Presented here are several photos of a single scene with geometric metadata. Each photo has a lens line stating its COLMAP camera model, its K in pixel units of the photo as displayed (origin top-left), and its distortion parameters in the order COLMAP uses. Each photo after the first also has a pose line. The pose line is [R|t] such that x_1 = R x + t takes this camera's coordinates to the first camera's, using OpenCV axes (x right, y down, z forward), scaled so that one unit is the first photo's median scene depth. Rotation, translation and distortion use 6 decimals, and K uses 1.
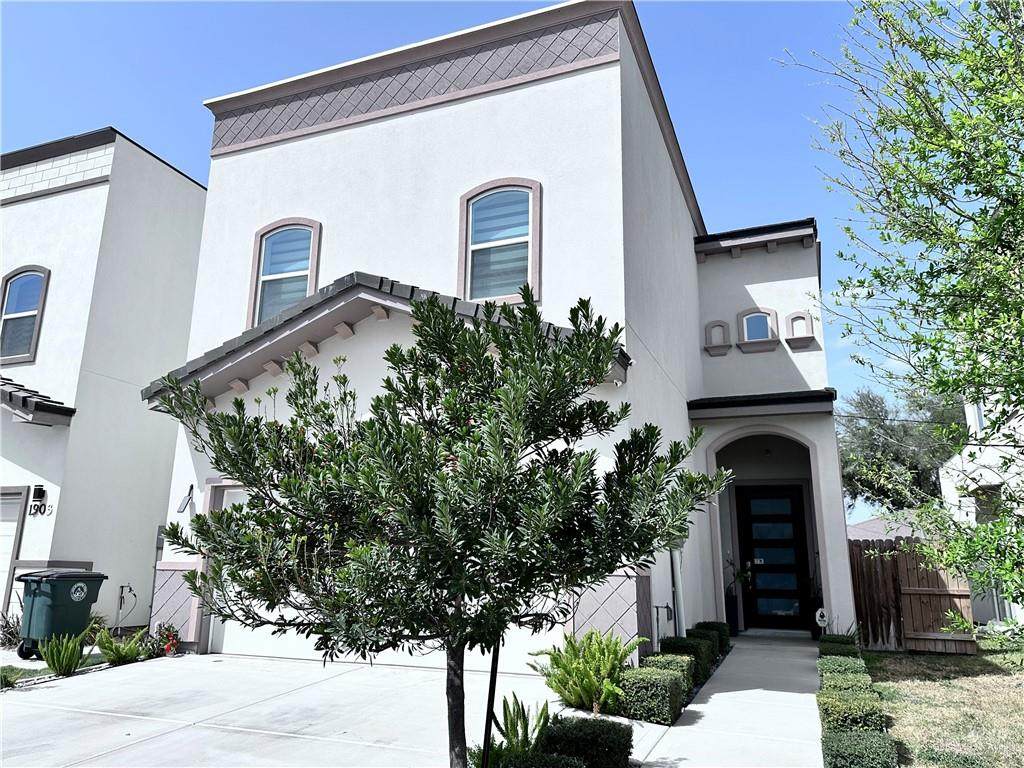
lens RADIAL K [[737.9, 0, 512.0], [0, 737.9, 384.0], [0, 0, 1]] dist [0.099194, -0.122147]
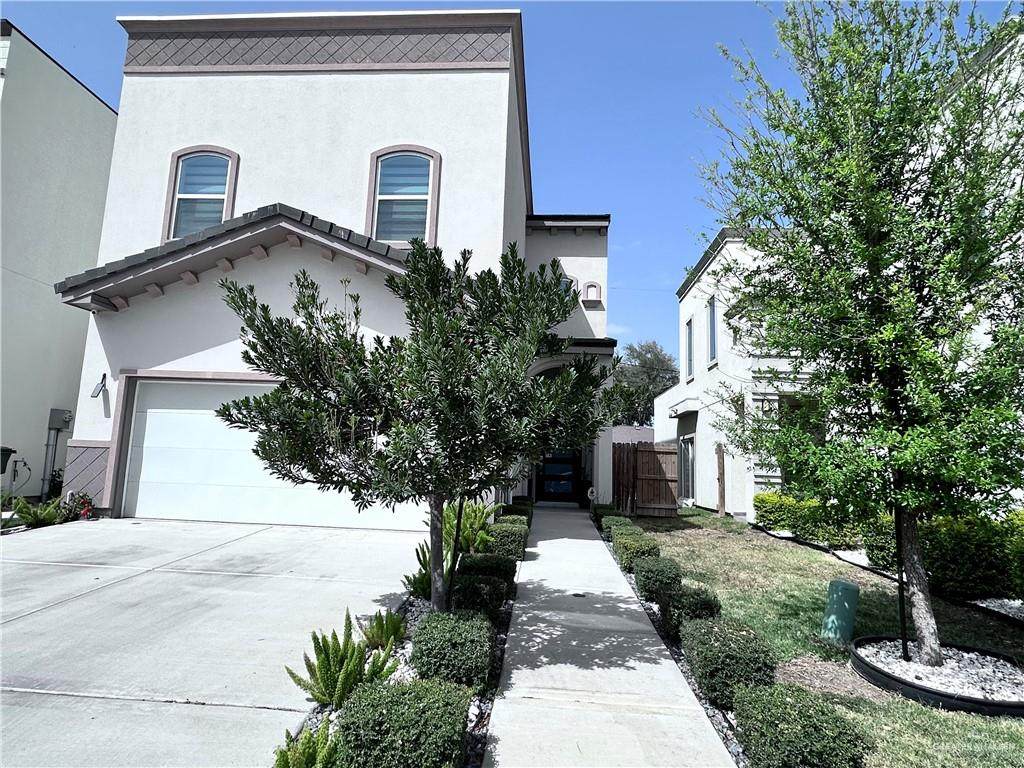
lens RADIAL K [[581.2, 0, 512.0], [0, 581.2, 384.0], [0, 0, 1]] dist [-0.003313, 0.011182]
pose [[0.952182, 0.063569, 0.298844, -0.101830], [-0.095230, 0.991140, 0.092591, 0.010074], [-0.290310, -0.116622, 0.949800, -0.009687]]
